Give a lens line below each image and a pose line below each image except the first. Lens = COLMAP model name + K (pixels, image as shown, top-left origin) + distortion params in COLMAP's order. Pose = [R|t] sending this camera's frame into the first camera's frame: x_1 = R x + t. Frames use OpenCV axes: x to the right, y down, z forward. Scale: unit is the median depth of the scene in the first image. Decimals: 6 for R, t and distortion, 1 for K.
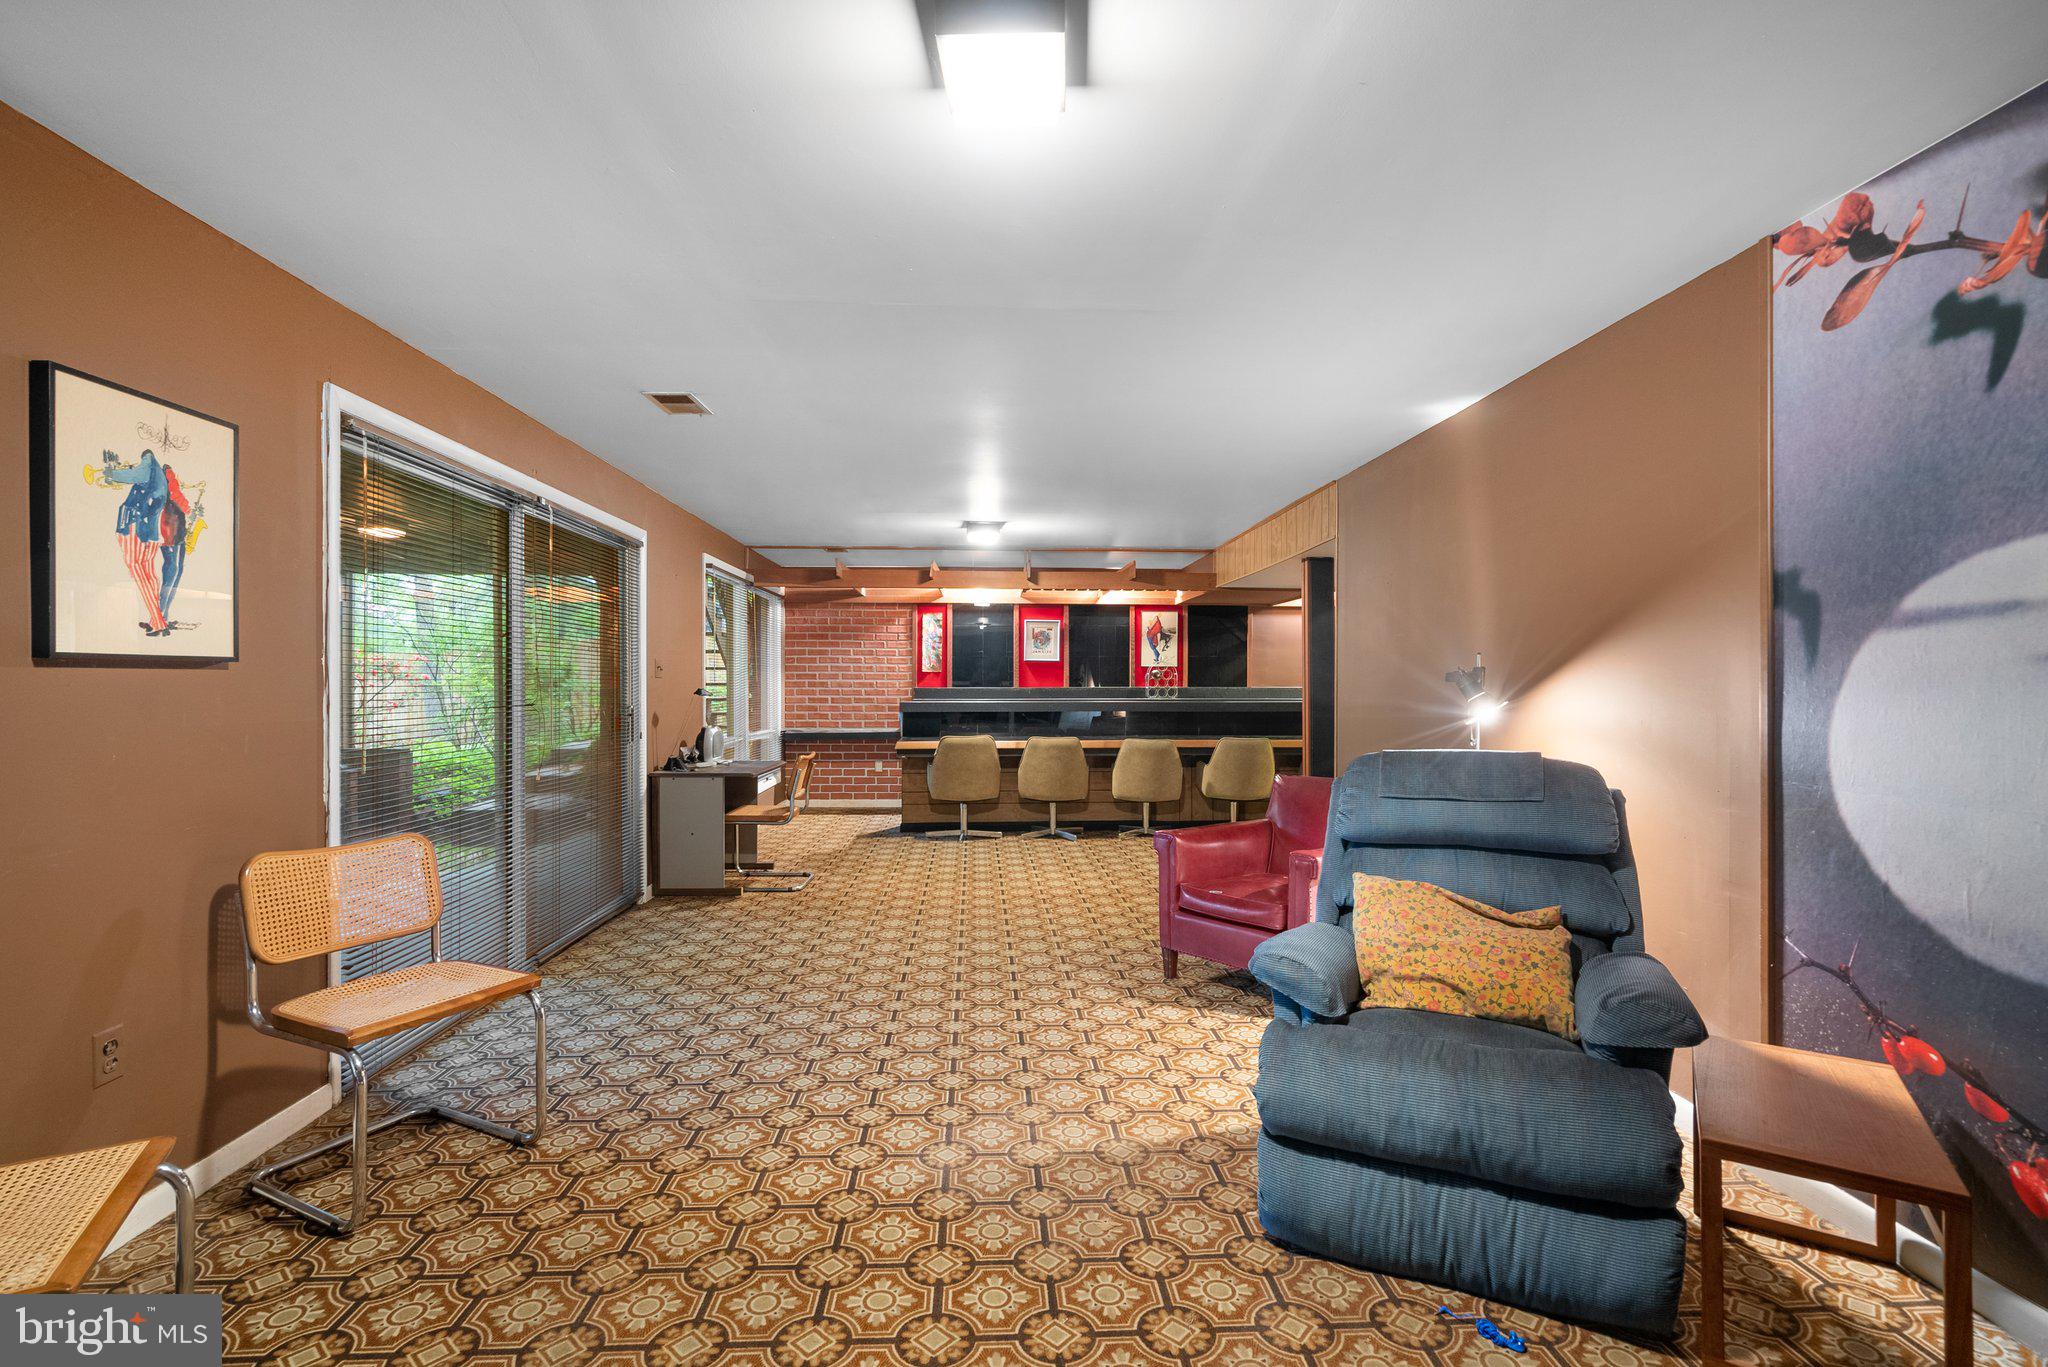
lens RADIAL K [[934.0, 0, 1024.0], [0, 934.0, 683.5], [0, 0, 1]] dist [-0.001932, 0.000719]
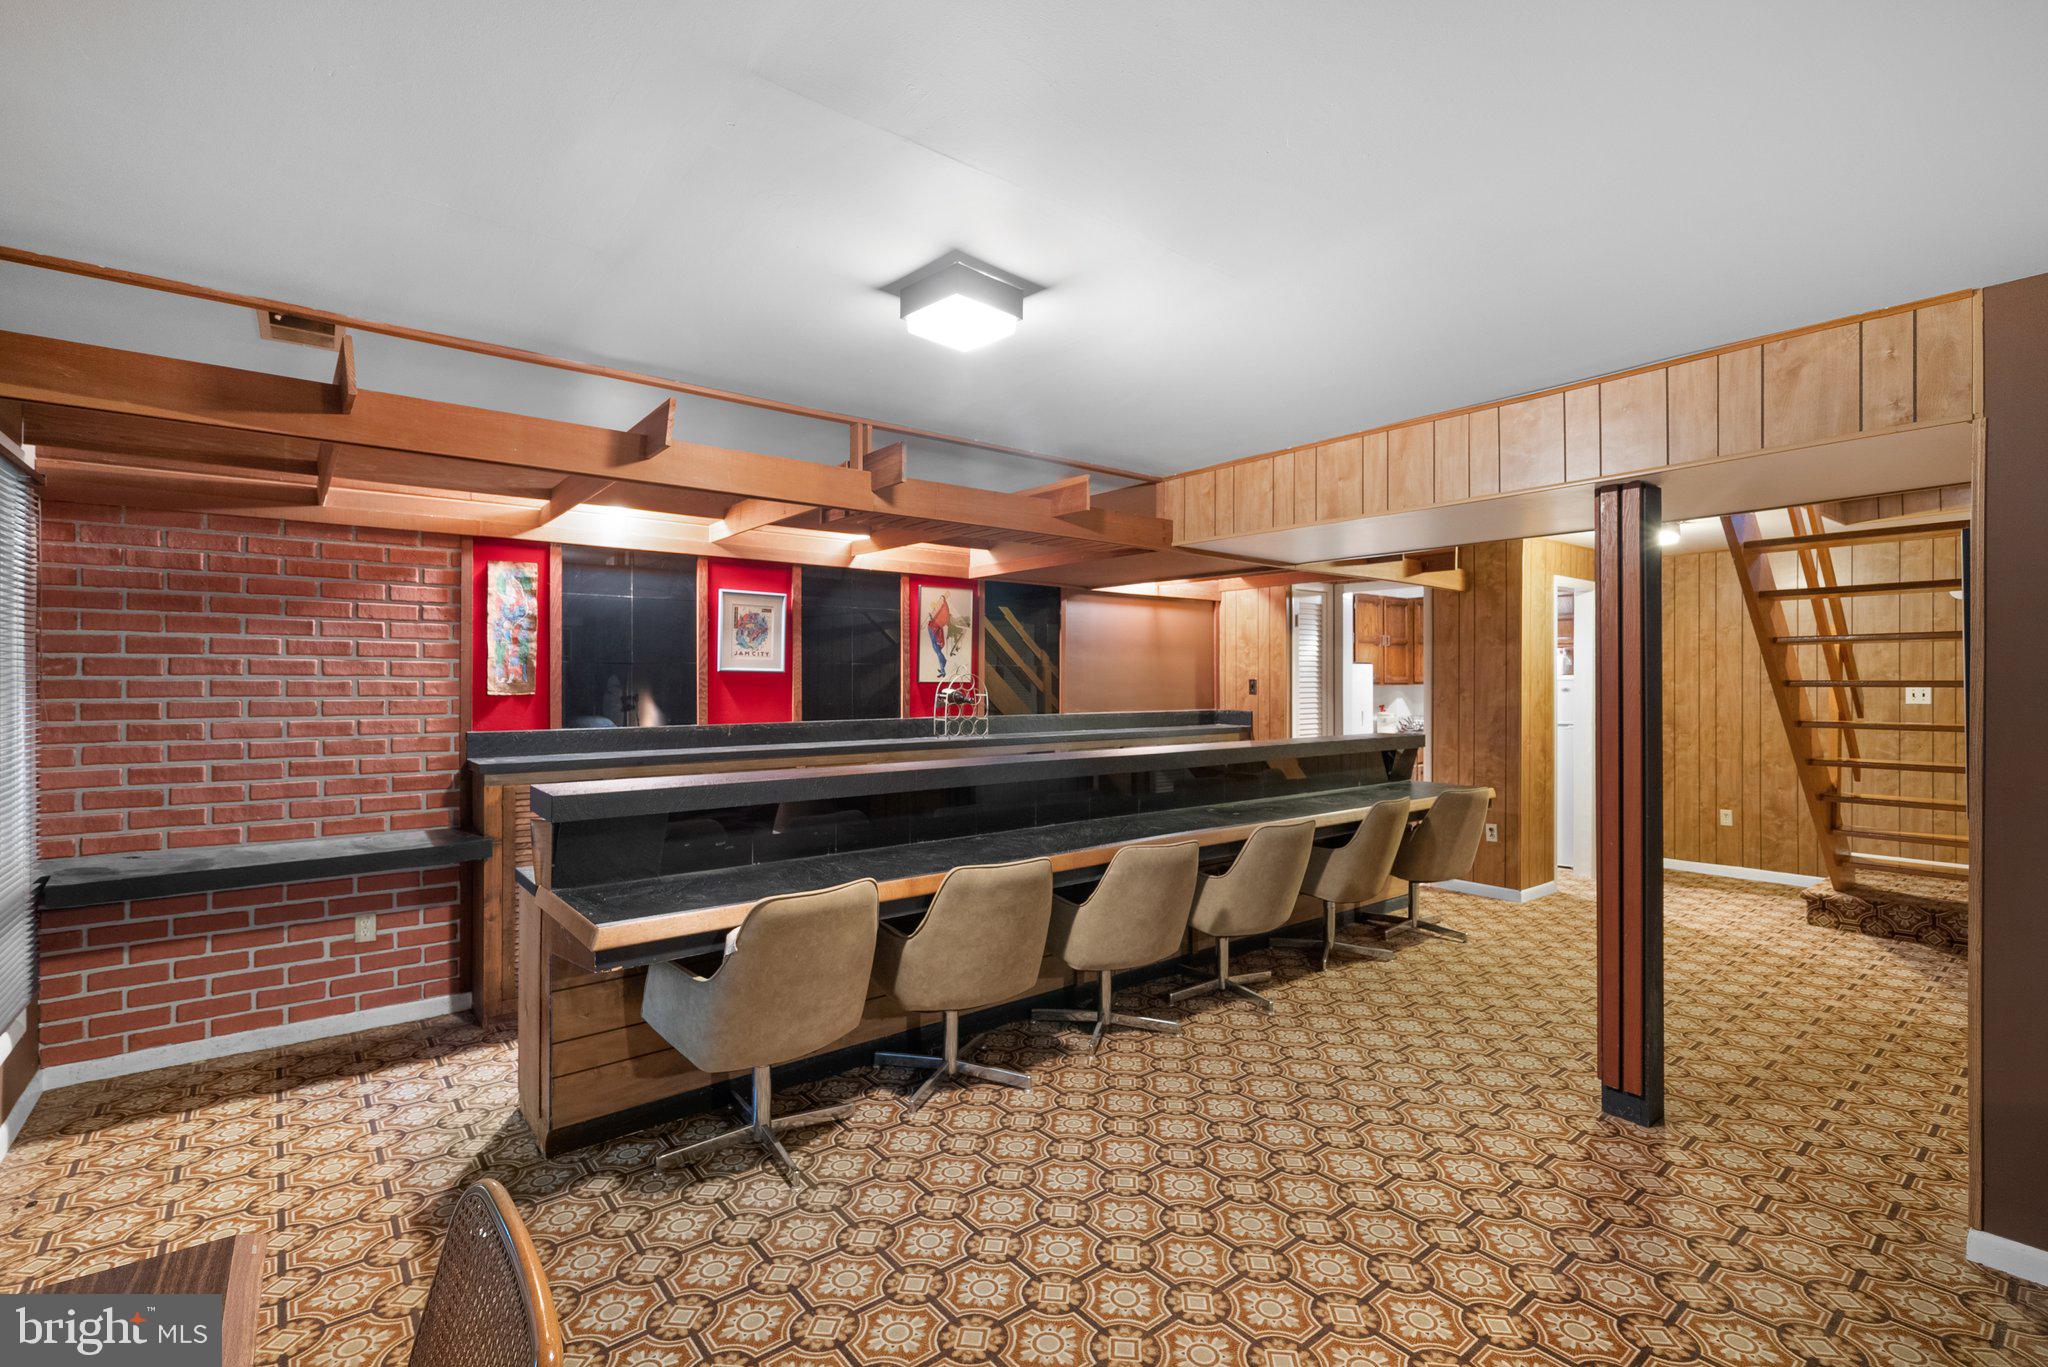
lens RADIAL K [[934.0, 0, 1024.0], [0, 934.0, 683.5], [0, 0, 1]] dist [-0.001932, 0.000719]
pose [[0.809730, -0.001779, 0.586800, -0.161516], [0.000148, 0.999996, 0.002827, -0.019212], [-0.586803, -0.002202, 0.809727, 0.502295]]
